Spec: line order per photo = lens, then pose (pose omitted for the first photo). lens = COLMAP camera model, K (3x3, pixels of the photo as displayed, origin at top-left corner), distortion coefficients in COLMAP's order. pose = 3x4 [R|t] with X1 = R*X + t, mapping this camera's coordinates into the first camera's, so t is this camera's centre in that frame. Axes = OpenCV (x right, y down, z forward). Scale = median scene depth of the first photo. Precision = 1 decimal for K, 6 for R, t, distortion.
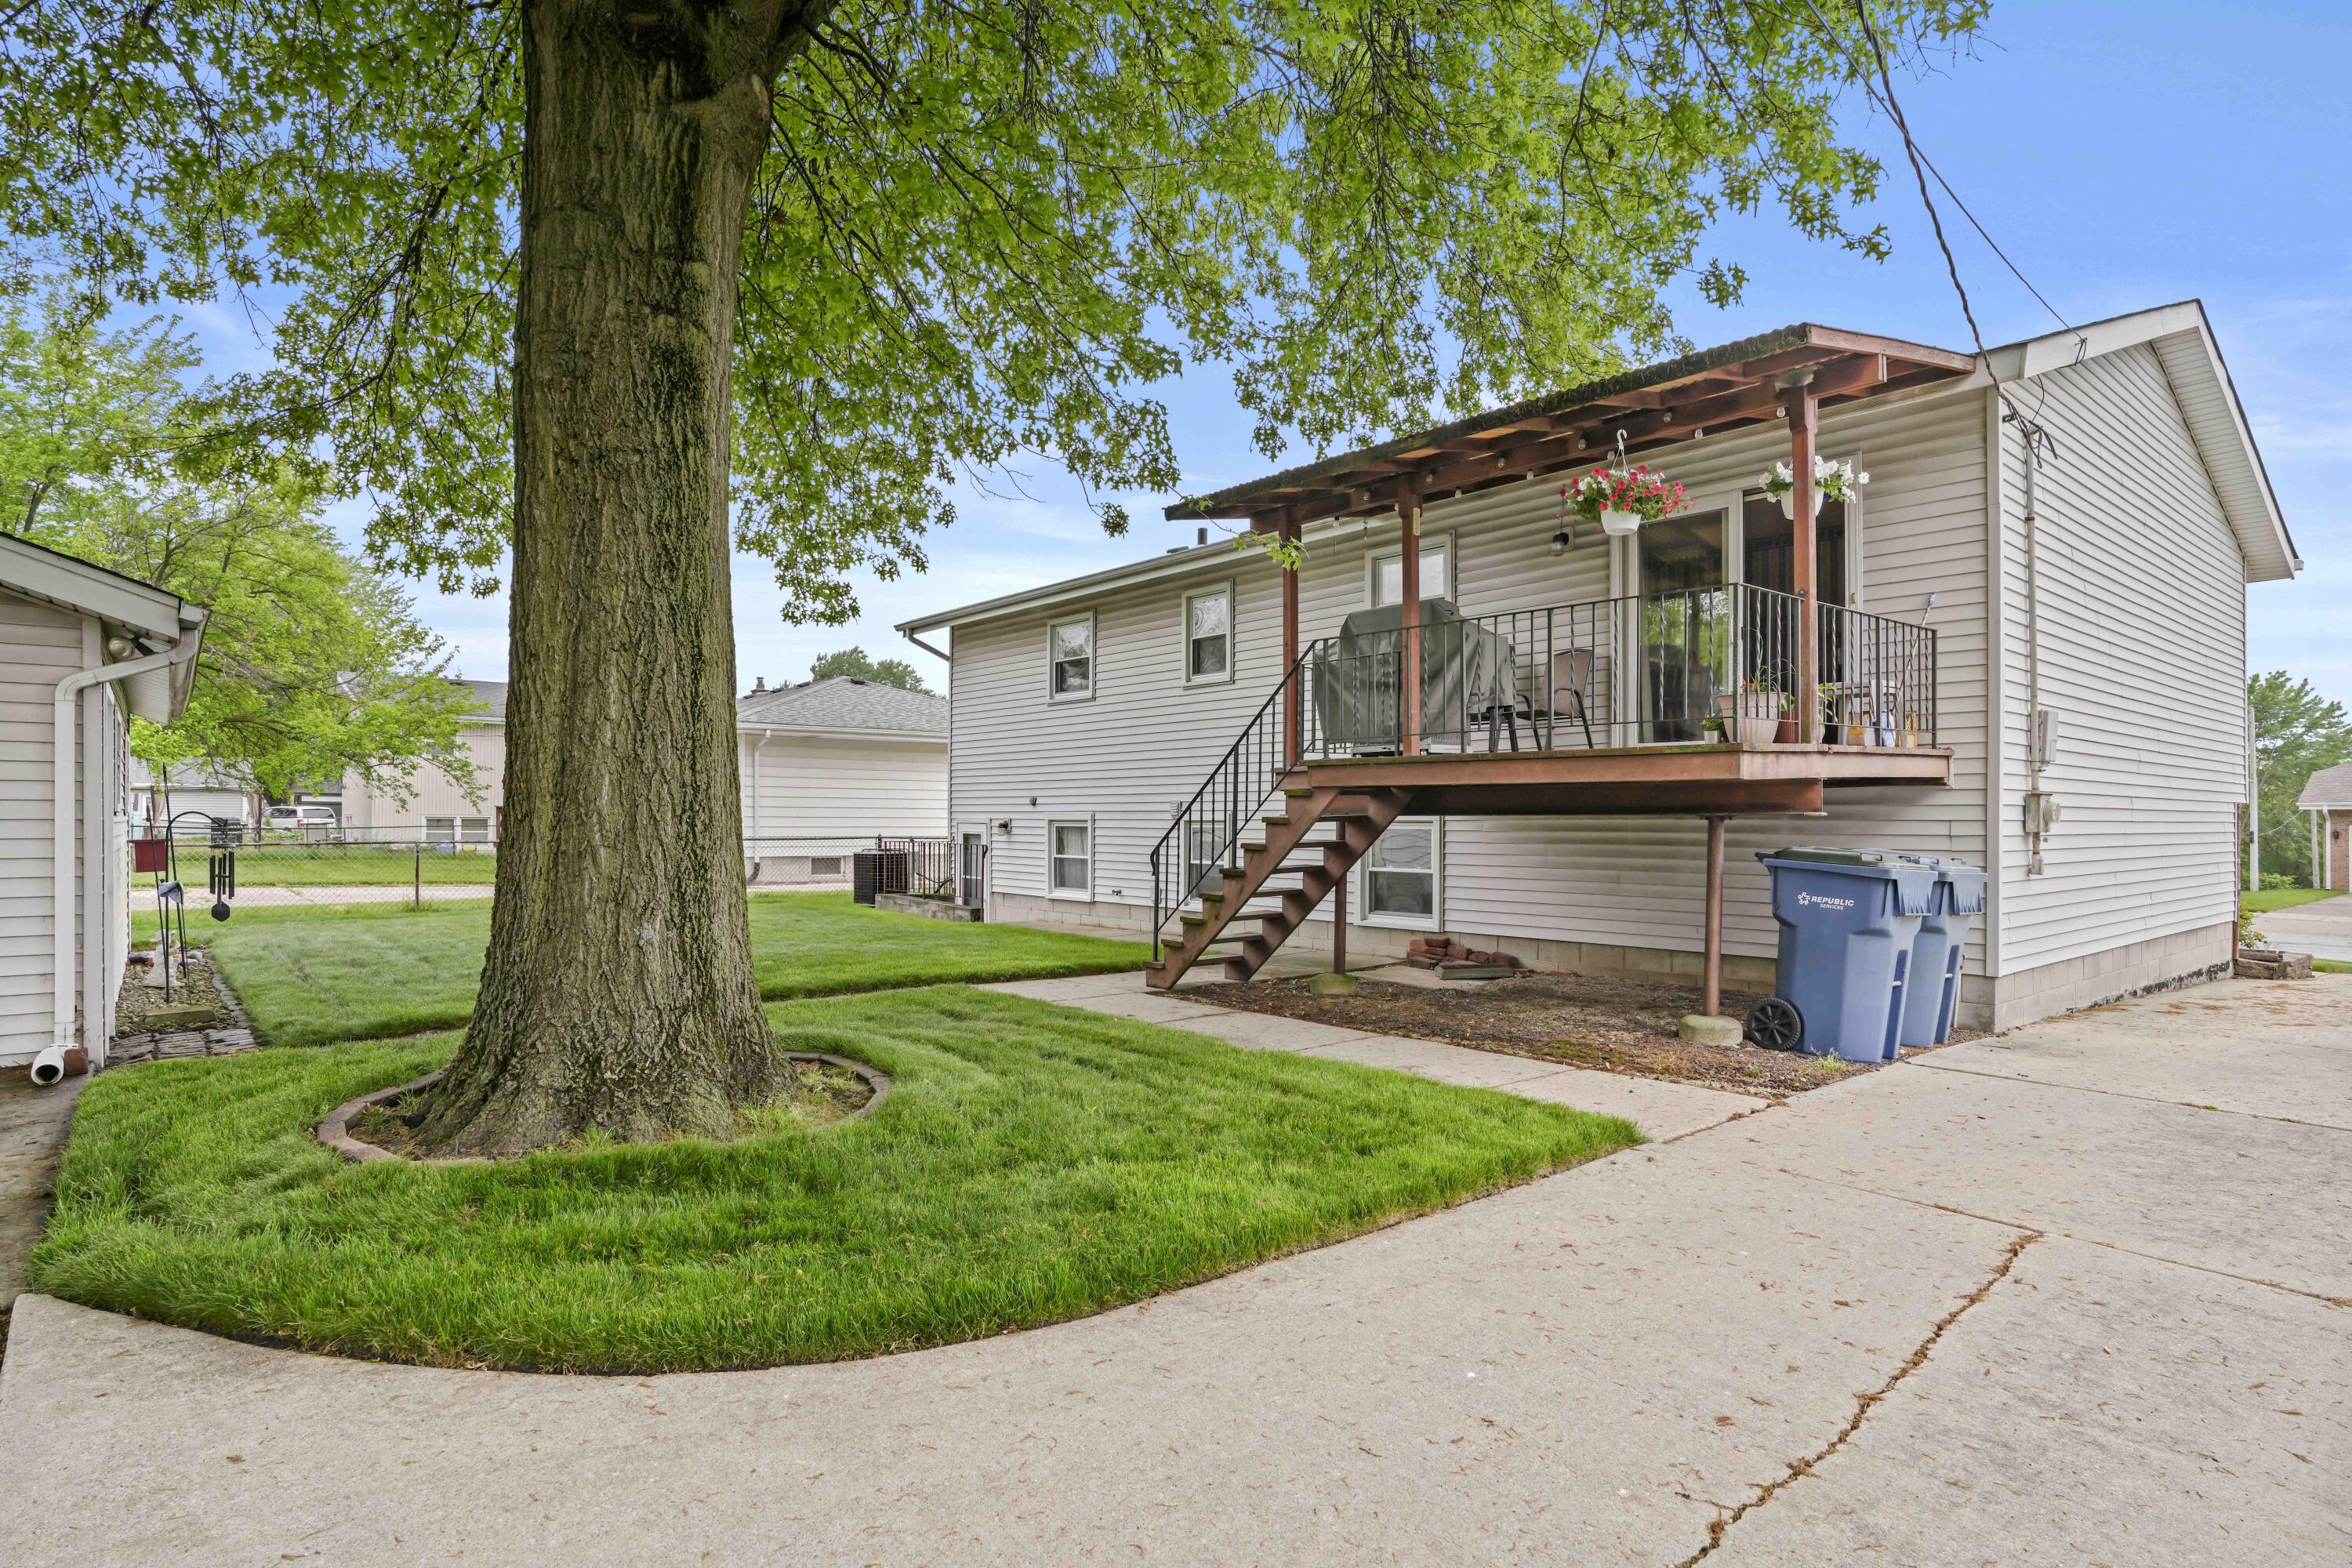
lens RADIAL K [[1265.3, 0, 1156.7], [0, 1265.3, 796.5], [0, 0, 1]] dist [-0.018581, 0.003080]
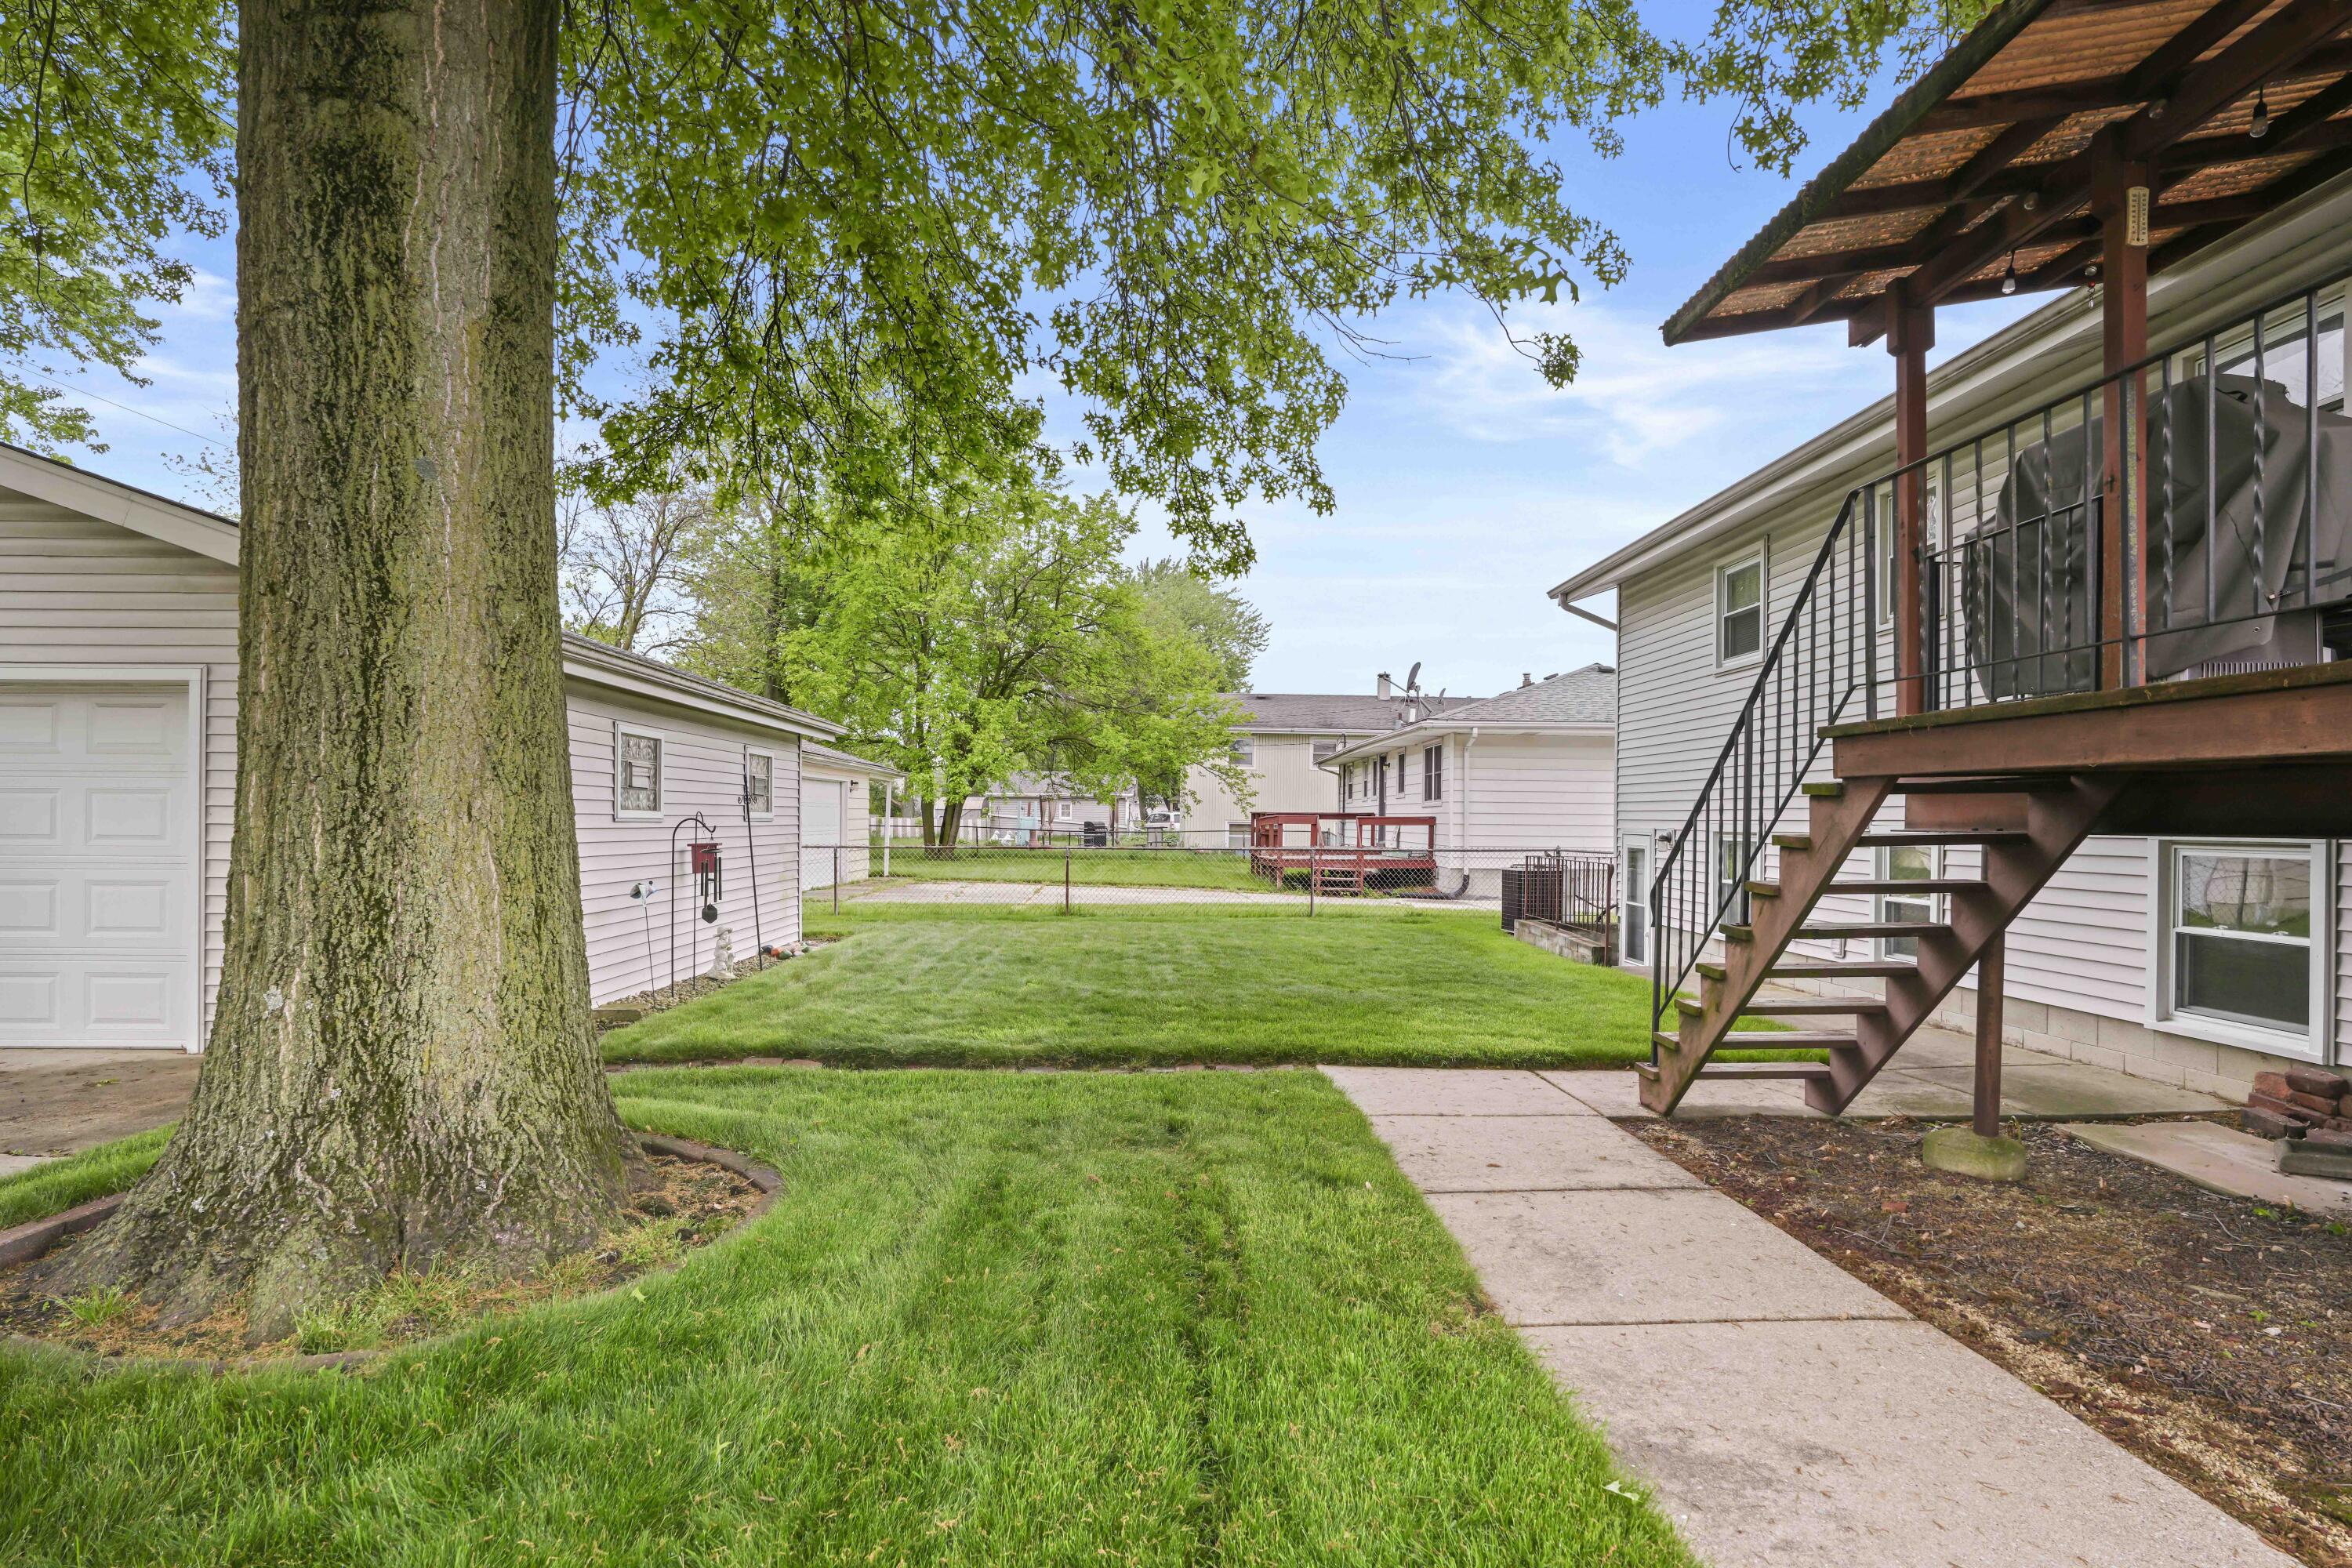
lens RADIAL K [[1265.3, 0, 1199.9], [0, 1265.3, 814.4], [0, 0, 1]] dist [-0.018581, 0.003080]
pose [[0.789624, 0.003243, -0.613583, 0.206445], [0.003131, 0.999952, 0.009314, 0.000954], [0.613583, -0.009275, 0.789575, 0.386174]]
